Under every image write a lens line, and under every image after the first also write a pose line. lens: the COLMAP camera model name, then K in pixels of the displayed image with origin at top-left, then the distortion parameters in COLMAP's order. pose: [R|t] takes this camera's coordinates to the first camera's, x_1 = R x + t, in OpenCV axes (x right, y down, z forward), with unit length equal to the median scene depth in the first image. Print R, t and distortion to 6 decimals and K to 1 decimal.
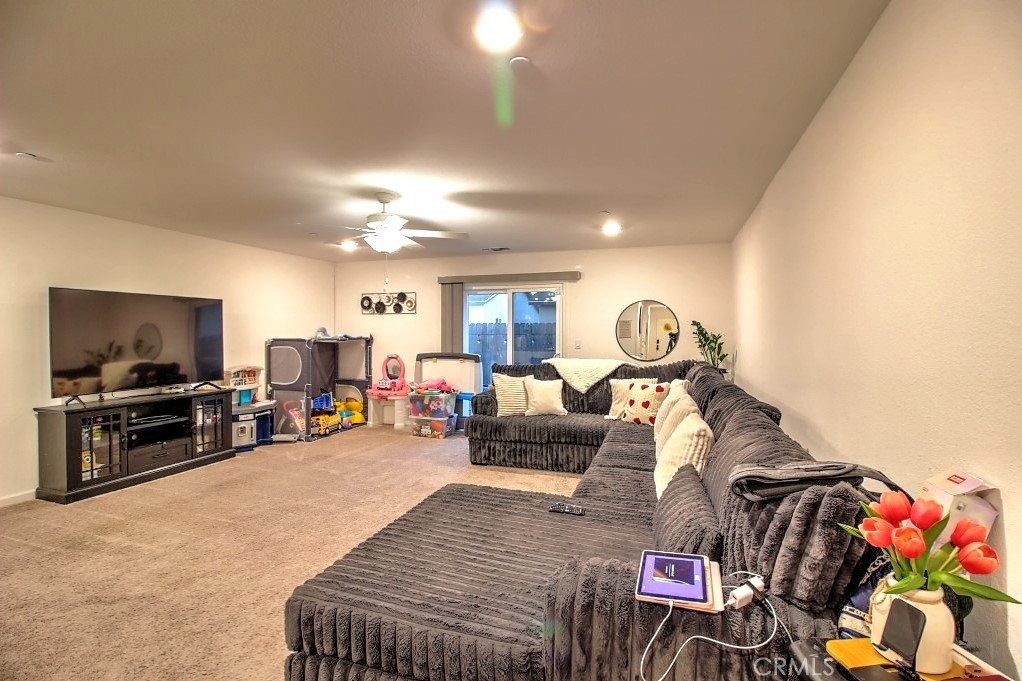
lens RADIAL K [[475.4, 0, 521.6], [0, 475.4, 338.6], [0, 0, 1]] dist [-0.003203, -0.006400]
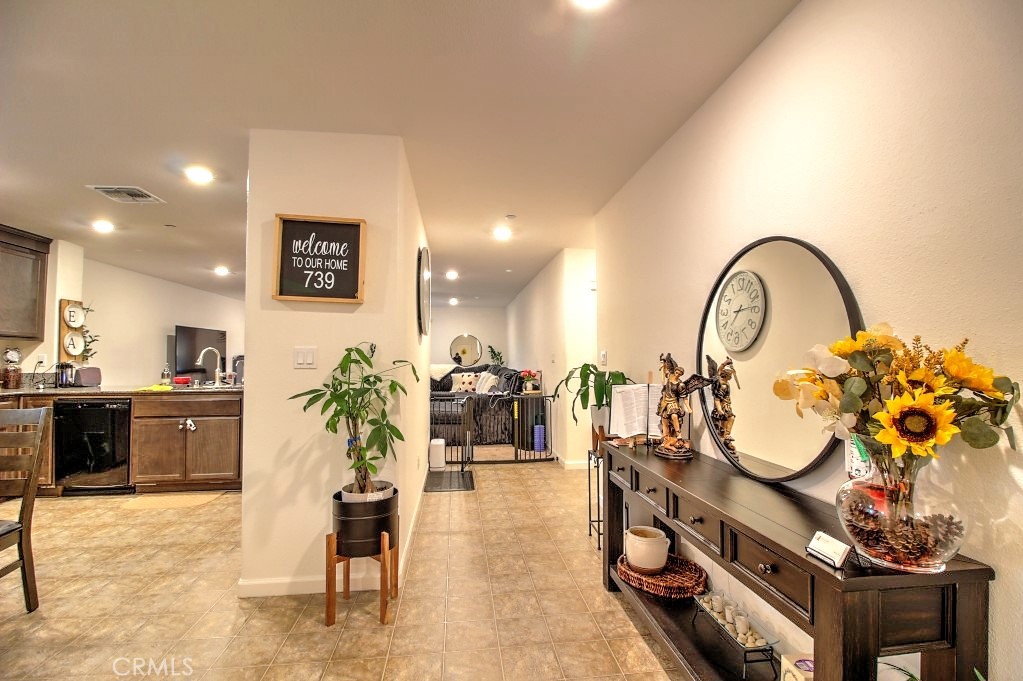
lens RADIAL K [[475.9, 0, 520.9], [0, 475.9, 334.7], [0, 0, 1]] dist [-0.003203, -0.006400]
pose [[0.905263, 0.013156, 0.424648, -0.409395], [0.013818, 0.998080, -0.060380, 0.044860], [-0.424627, 0.060528, 0.903343, -0.971925]]
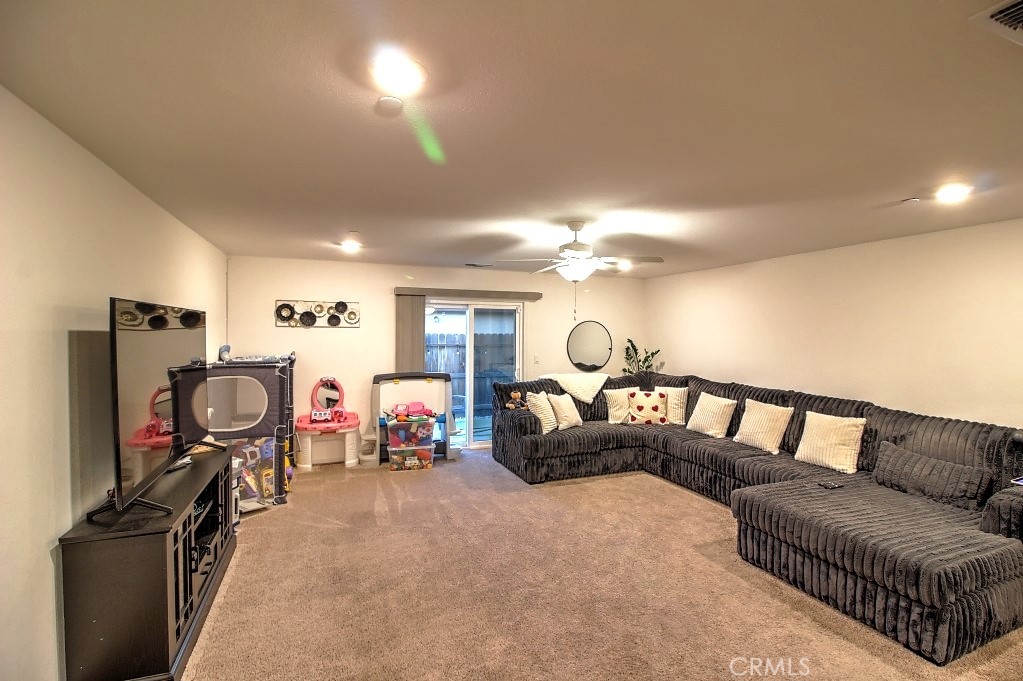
lens RADIAL K [[475.9, 0, 519.7], [0, 475.9, 342.0], [0, 0, 1]] dist [-0.003203, -0.006400]
pose [[0.768666, -0.008809, 0.639589, -0.728237], [0.002548, 0.999939, 0.010710, -0.047493], [-0.639645, -0.006602, 0.768642, 0.225310]]
